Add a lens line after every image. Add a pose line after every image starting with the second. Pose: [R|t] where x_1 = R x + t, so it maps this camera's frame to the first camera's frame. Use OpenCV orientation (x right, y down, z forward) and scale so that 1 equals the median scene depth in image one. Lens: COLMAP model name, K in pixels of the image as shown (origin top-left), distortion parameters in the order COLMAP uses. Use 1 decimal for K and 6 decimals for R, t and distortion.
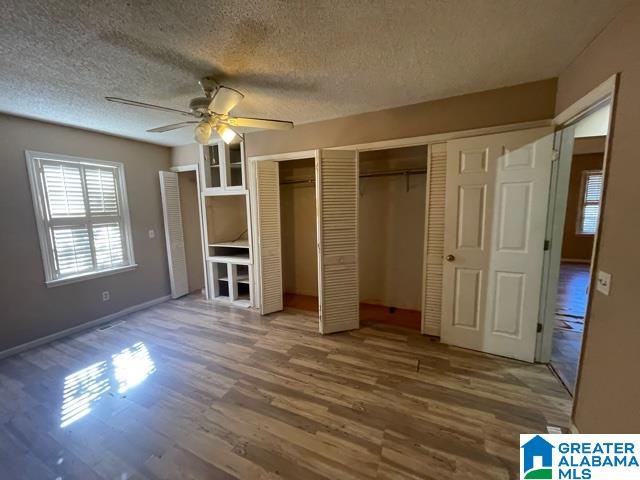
lens RADIAL K [[258.2, 0, 315.8], [0, 258.2, 238.9], [0, 0, 1]] dist [-0.001021, -0.000094]
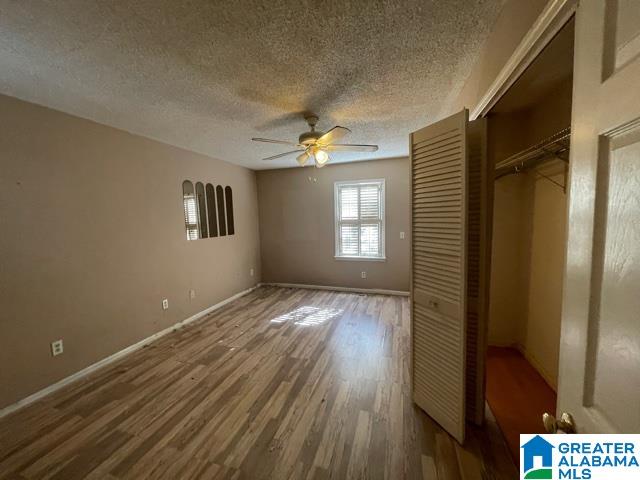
lens RADIAL K [[258.2, 0, 315.8], [0, 258.2, 238.9], [0, 0, 1]] dist [-0.001021, -0.000094]
pose [[0.123440, 0.110620, -0.986167, 0.648187], [-0.101271, 0.989983, 0.098372, -0.106074], [0.987171, 0.087727, 0.133406, 0.626911]]
